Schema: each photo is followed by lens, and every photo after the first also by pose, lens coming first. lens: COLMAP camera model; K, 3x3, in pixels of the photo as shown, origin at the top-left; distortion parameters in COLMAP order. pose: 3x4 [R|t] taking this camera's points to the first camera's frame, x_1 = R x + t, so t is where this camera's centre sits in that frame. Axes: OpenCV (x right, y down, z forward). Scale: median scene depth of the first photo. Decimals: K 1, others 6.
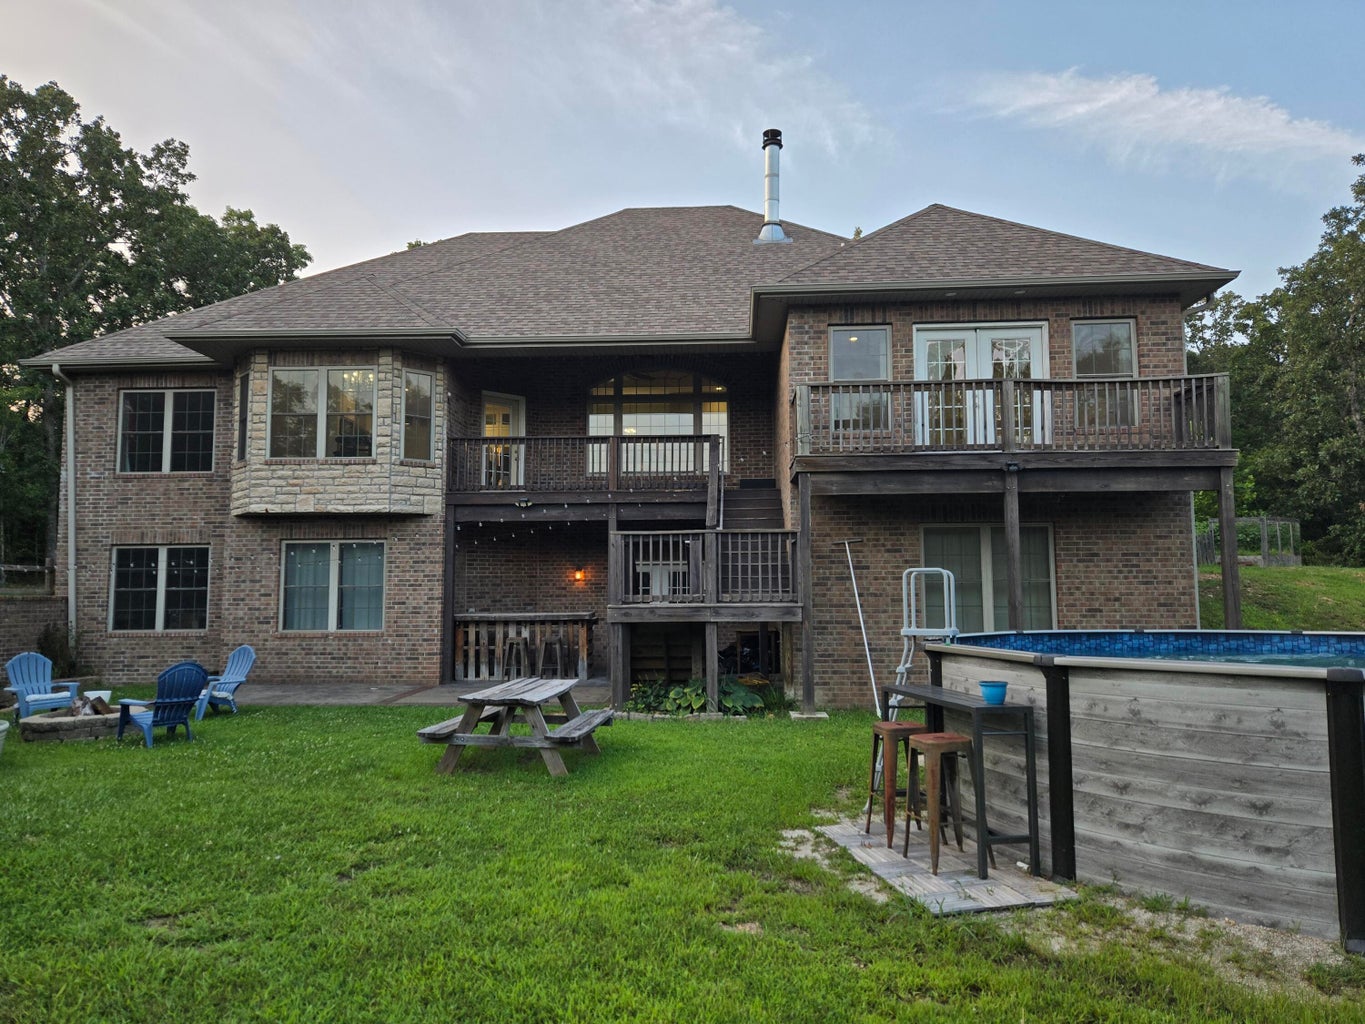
lens RADIAL K [[786.0, 0, 705.4], [0, 786.0, 477.3], [0, 0, 1]] dist [0.068196, -0.044377]
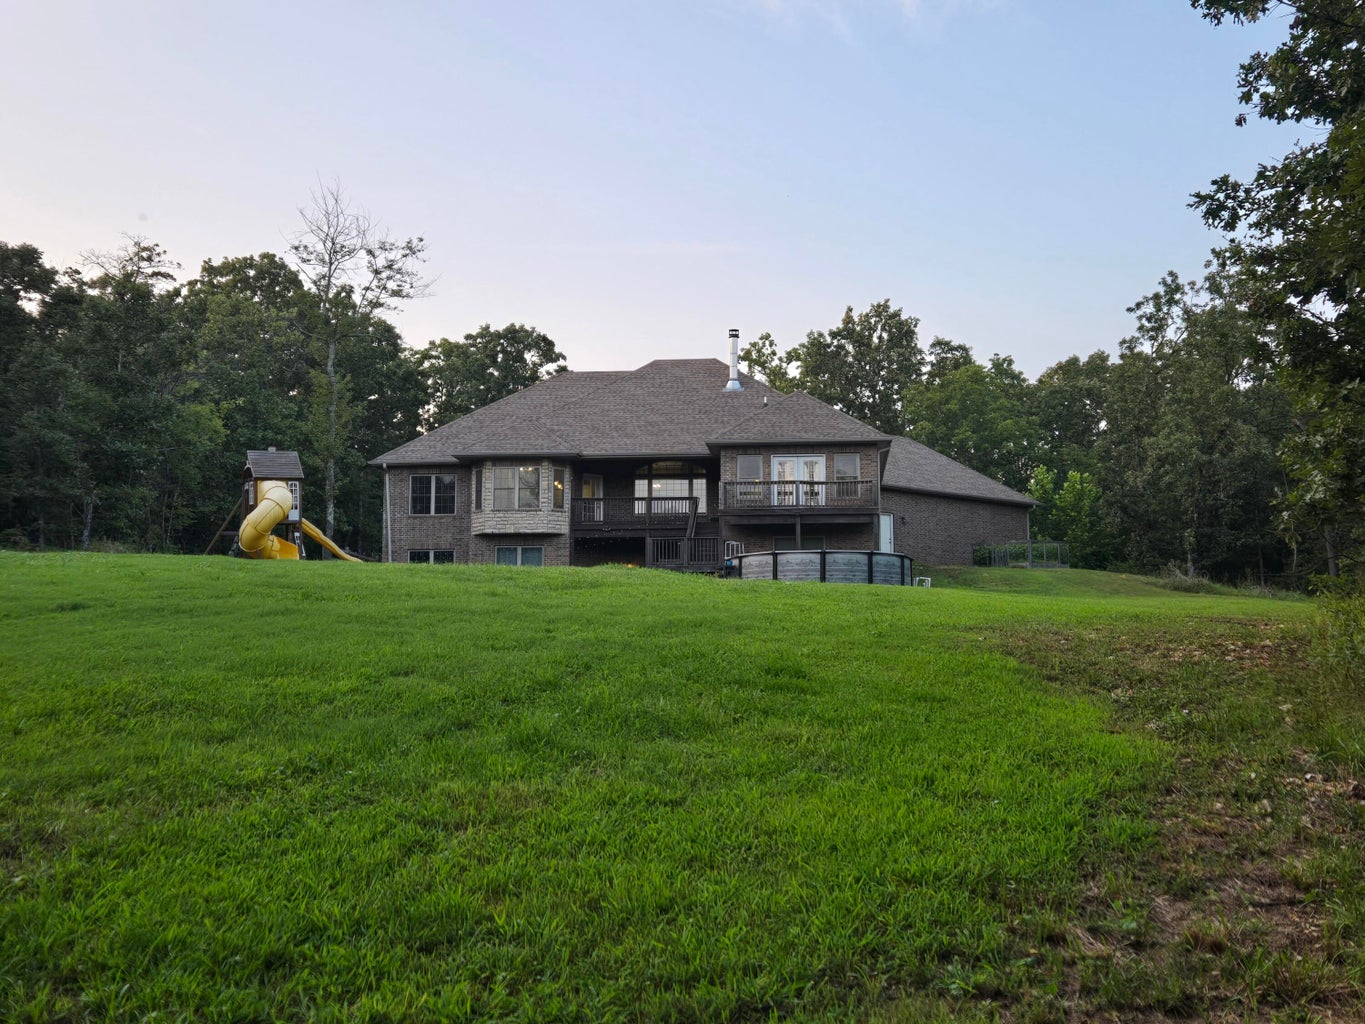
lens RADIAL K [[786.0, 0, 705.4], [0, 786.0, 477.3], [0, 0, 1]] dist [0.068196, -0.044377]
pose [[0.999274, -0.001768, -0.038049, 0.120000], [0.000037, 0.998967, -0.045434, -0.010304], [0.038090, 0.045399, 0.998242, -1.121419]]
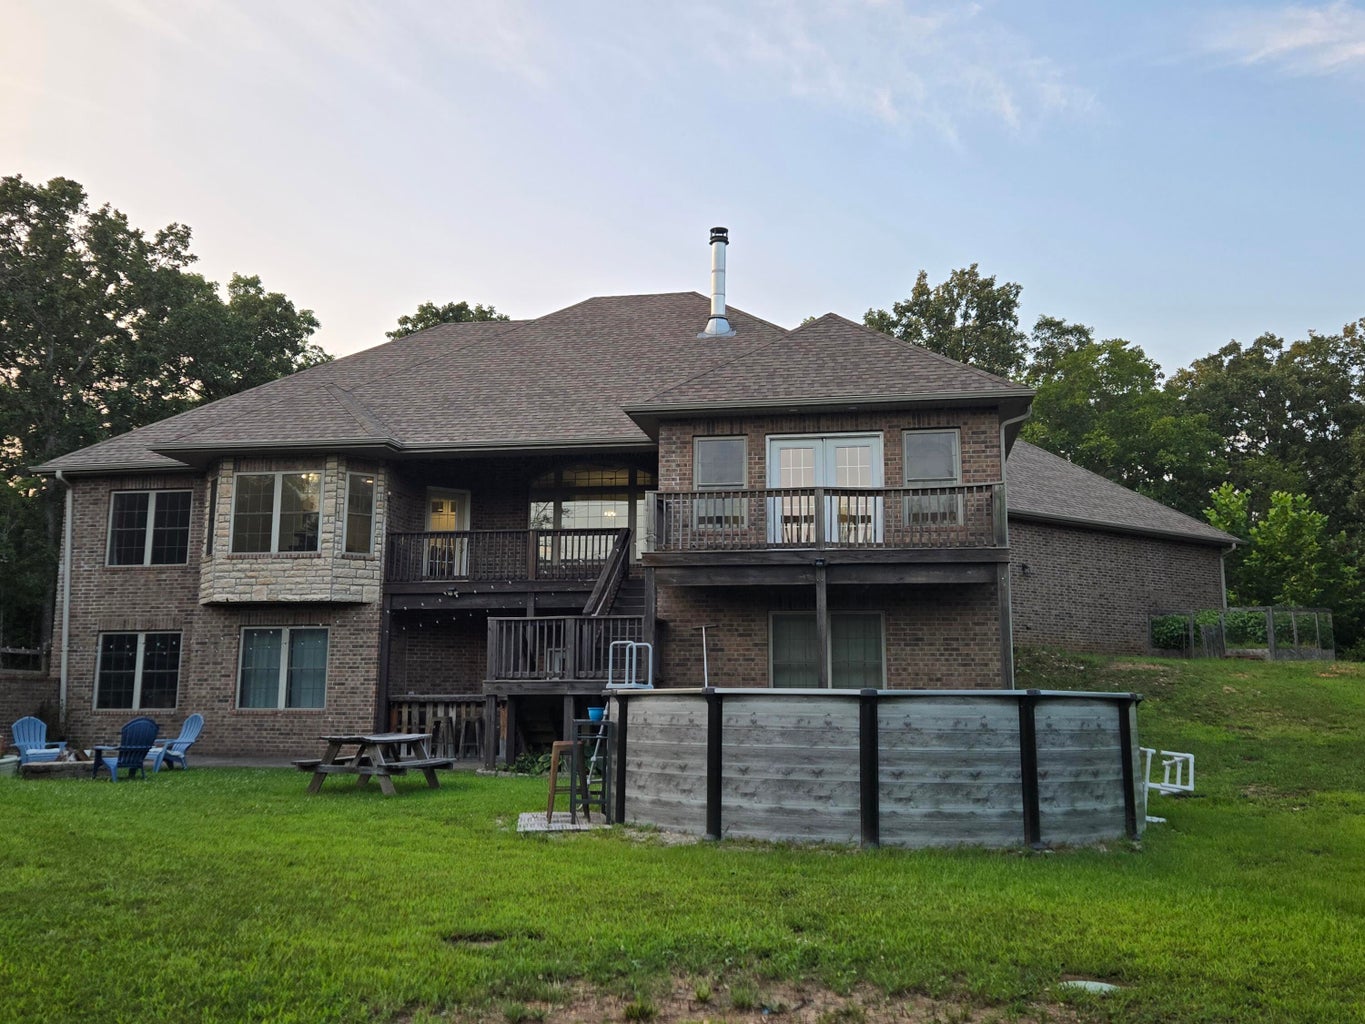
lens RADIAL K [[946.7, 0, 690.5], [0, 946.7, 495.6], [0, 0, 1]] dist [0.091050, -0.083290]
pose [[0.995345, -0.009868, -0.095867, 0.223819], [0.003781, 0.997977, -0.063466, -0.015754], [0.096299, 0.062808, 0.993369, -0.284707]]
